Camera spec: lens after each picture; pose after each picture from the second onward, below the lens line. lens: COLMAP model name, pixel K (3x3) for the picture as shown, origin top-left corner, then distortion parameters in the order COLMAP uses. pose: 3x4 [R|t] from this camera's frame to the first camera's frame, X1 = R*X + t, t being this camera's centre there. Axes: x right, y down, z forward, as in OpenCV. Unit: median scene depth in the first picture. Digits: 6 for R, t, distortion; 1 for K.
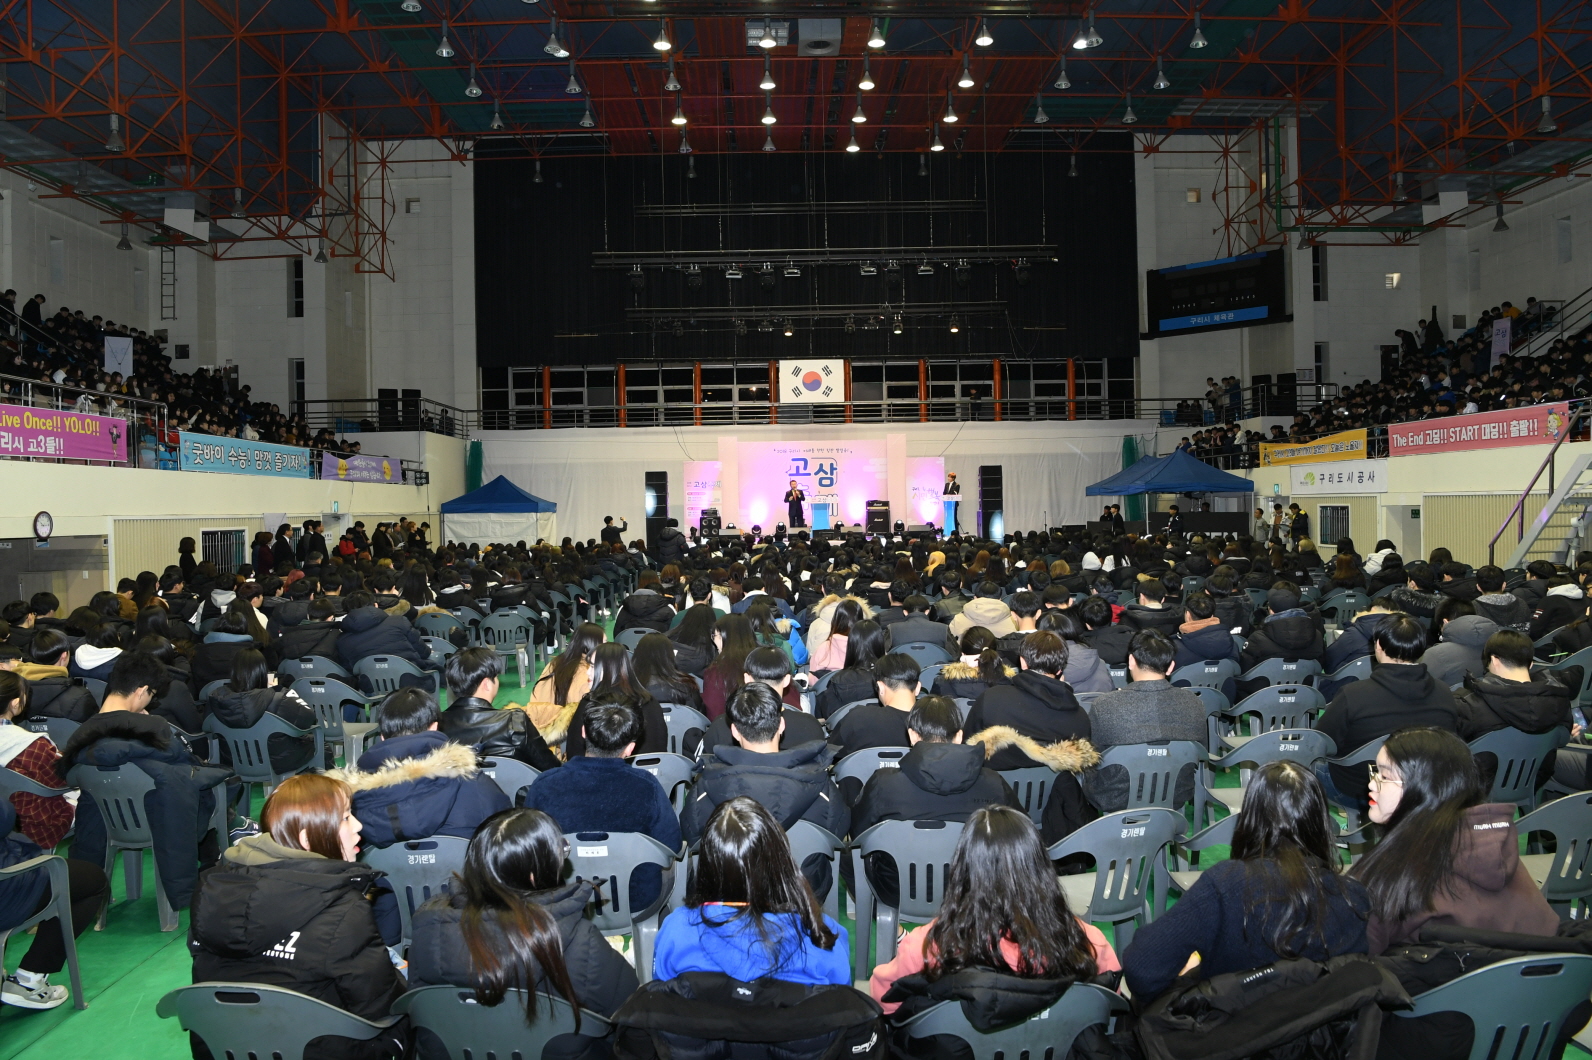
lens RADIAL K [[1094.7, 0, 787.5], [0, 1094.7, 528.0], [0, 0, 1]] dist [-0.076520, 0.018614]
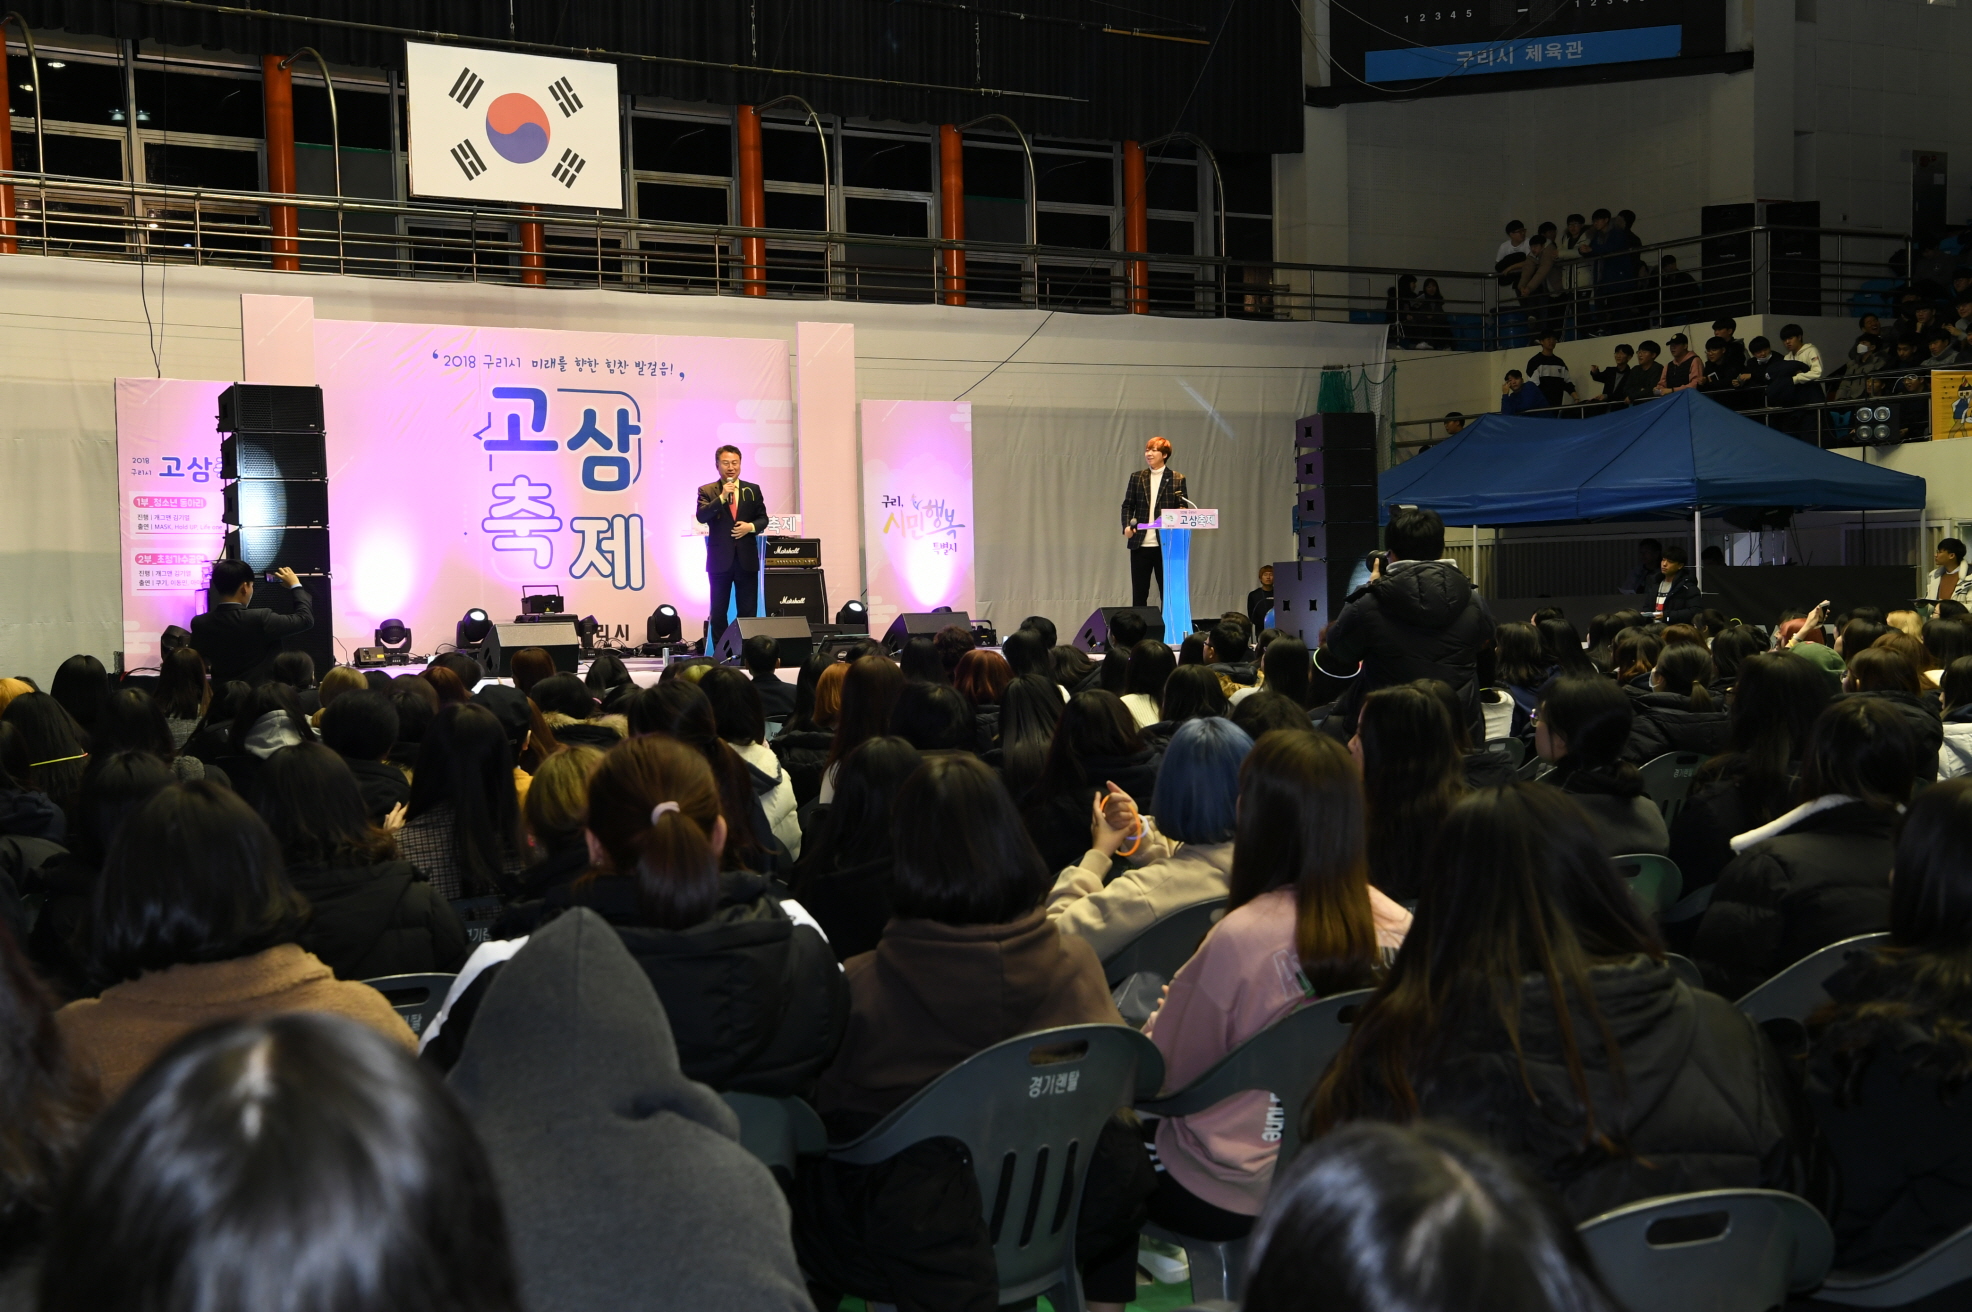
lens RADIAL K [[2559.7, 0, 972.4], [0, 2559.7, 650.7], [0, 0, 1]] dist [0.129724, 0.048906]
pose [[0.861032, -0.011871, 0.508412, -0.231422], [0.015300, 0.999880, -0.002566, 0.008840], [-0.508320, 0.009988, 0.861110, 0.356671]]
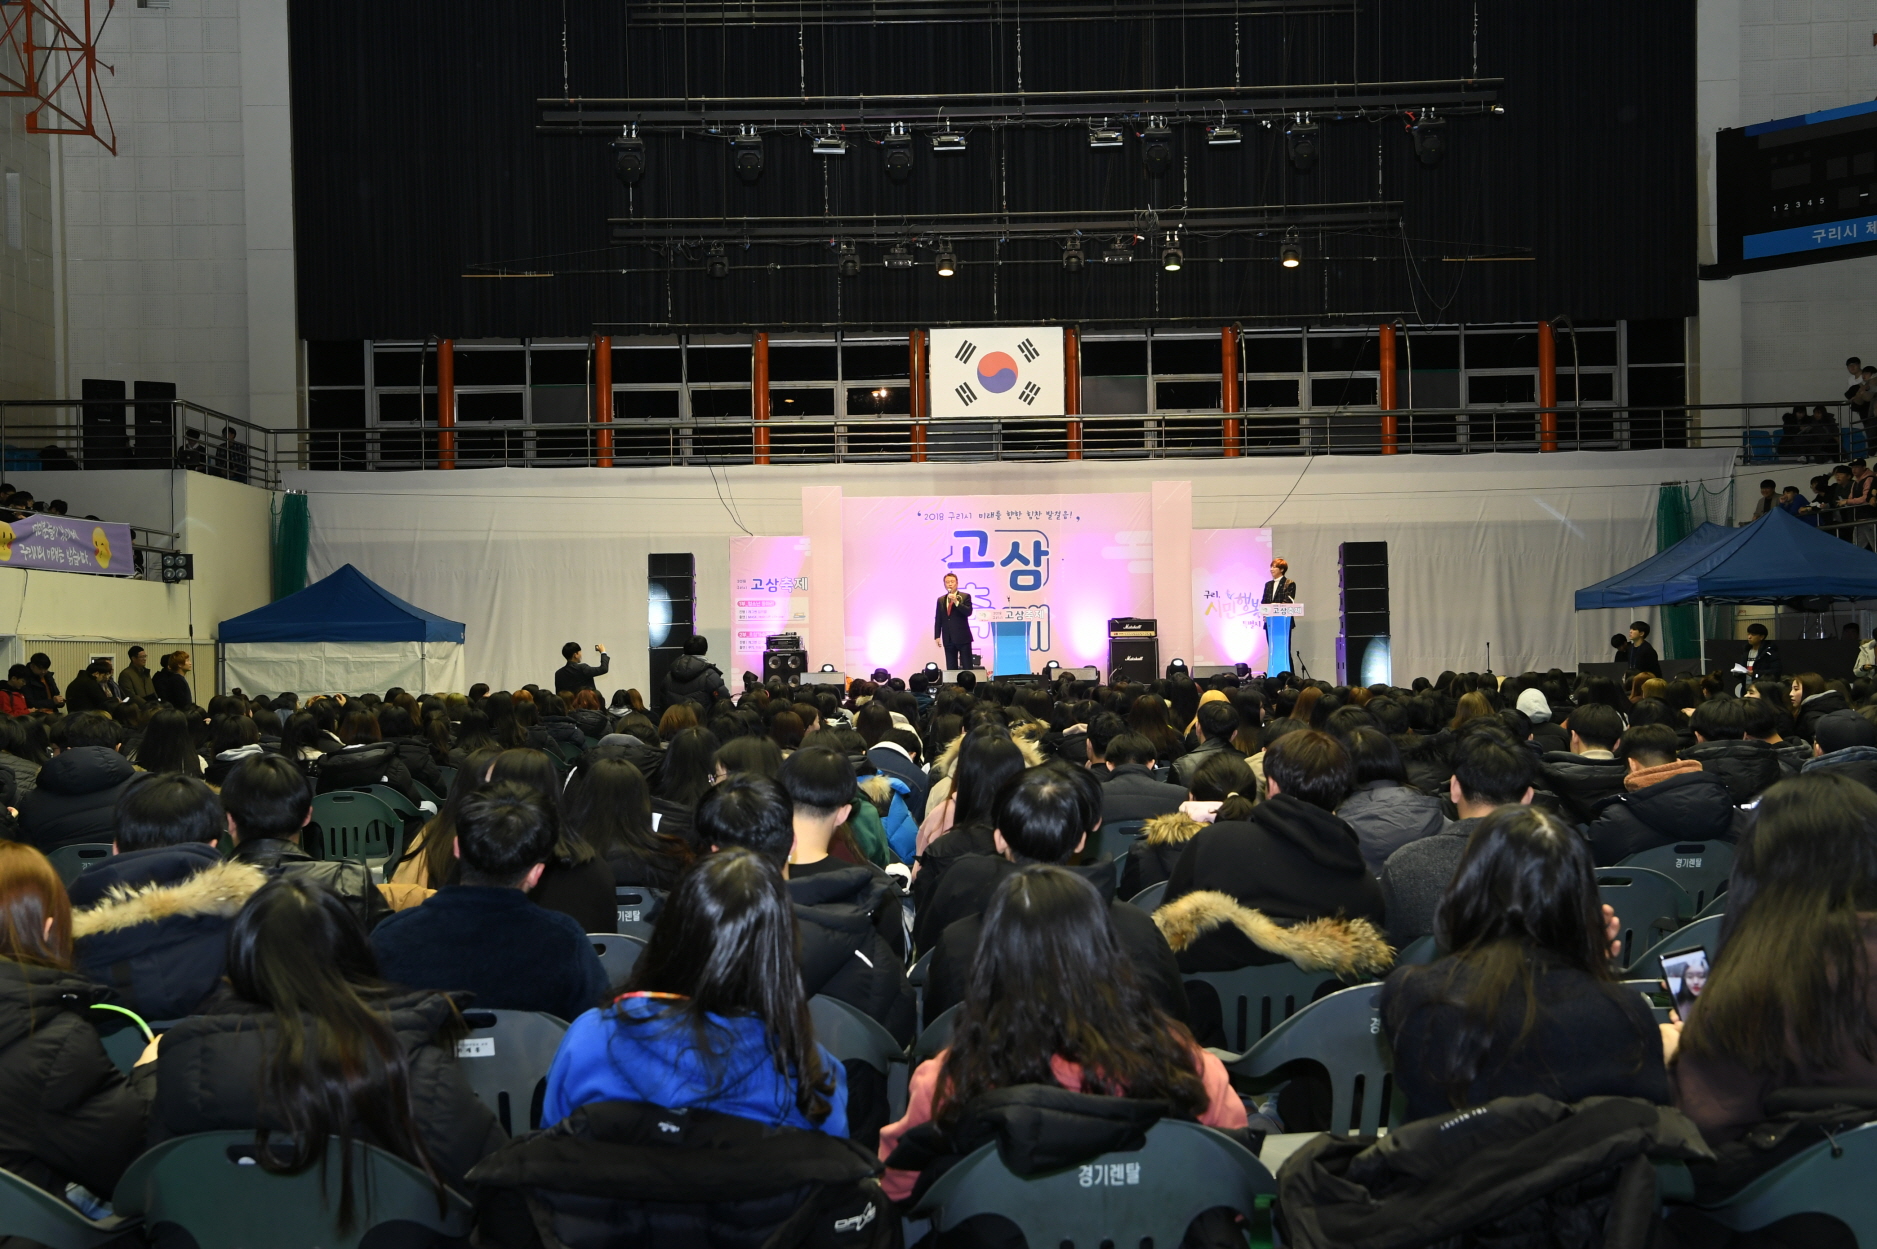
lens RADIAL K [[2338.0, 0, 933.5], [0, 2338.0, 616.9], [0, 0, 1]] dist [0.098103, 0.167831]
pose [[0.999891, 0.001831, -0.014634, 0.009739], [-0.002362, 0.999337, -0.036338, 0.011675], [0.014558, 0.036368, 0.999232, -0.030292]]
